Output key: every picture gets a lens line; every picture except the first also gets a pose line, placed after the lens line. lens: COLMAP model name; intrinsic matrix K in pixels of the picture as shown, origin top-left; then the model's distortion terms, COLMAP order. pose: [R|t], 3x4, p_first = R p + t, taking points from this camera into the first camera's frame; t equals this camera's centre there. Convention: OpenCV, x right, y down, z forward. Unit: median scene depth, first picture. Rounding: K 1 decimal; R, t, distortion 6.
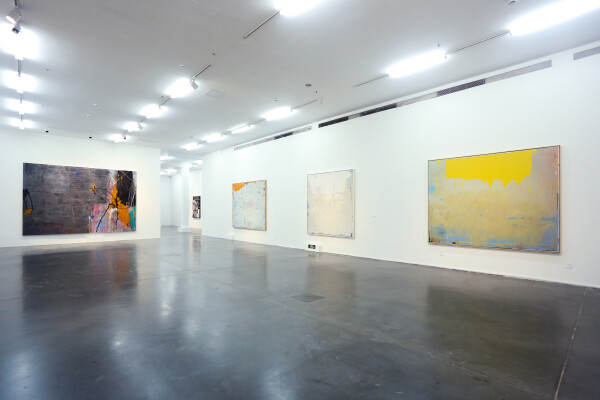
lens RADIAL K [[291.3, 0, 300.0], [0, 291.3, 200.0], [0, 0, 1]] dist [-0.001997, -0.000137]
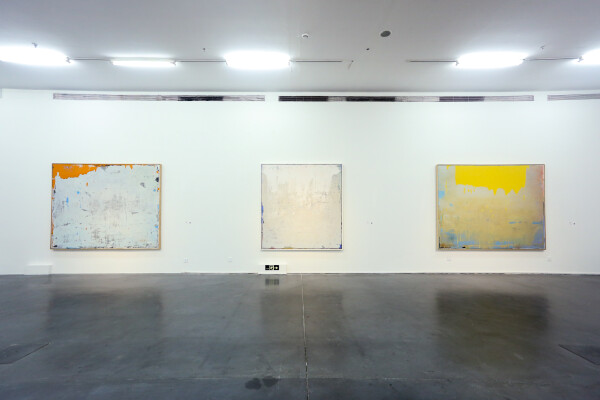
lens RADIAL K [[301.5, 0, 300.0], [0, 301.5, 200.0], [0, 0, 1]] dist [0.026526, 0.000185]
pose [[0.698959, 0.032759, 0.714411, -0.229109], [-0.025147, 0.999458, -0.021226, 0.006293], [-0.714719, -0.003129, 0.699404, 0.235019]]
